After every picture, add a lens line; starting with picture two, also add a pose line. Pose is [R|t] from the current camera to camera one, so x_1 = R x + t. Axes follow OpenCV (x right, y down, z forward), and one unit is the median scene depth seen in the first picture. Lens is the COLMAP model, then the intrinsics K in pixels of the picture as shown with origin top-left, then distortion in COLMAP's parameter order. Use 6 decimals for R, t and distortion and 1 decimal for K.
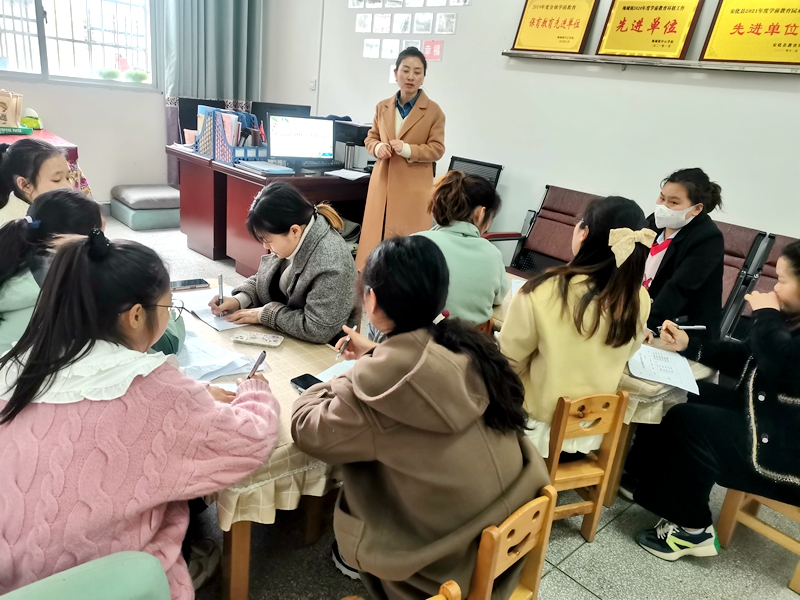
lens RADIAL K [[605.9, 0, 396.3], [0, 605.9, 300.2], [0, 0, 1]] dist [0.038693, 0.014333]
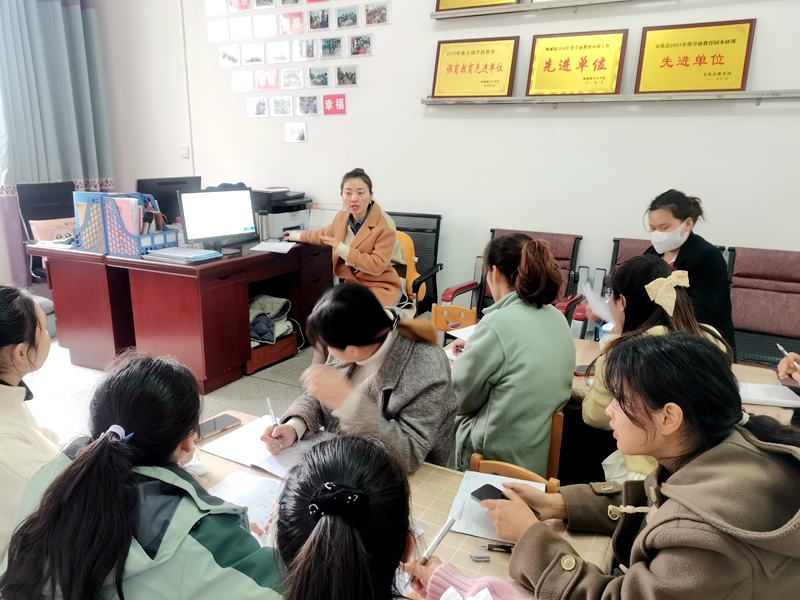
lens RADIAL K [[605.9, 0, 401.2], [0, 605.9, 300.6], [0, 0, 1]] dist [0.038693, 0.014333]
pose [[0.945555, -0.171595, 0.276553, -0.182372], [0.190697, 0.980684, -0.043512, -0.063881], [-0.263745, 0.093881, 0.960013, 0.122072]]
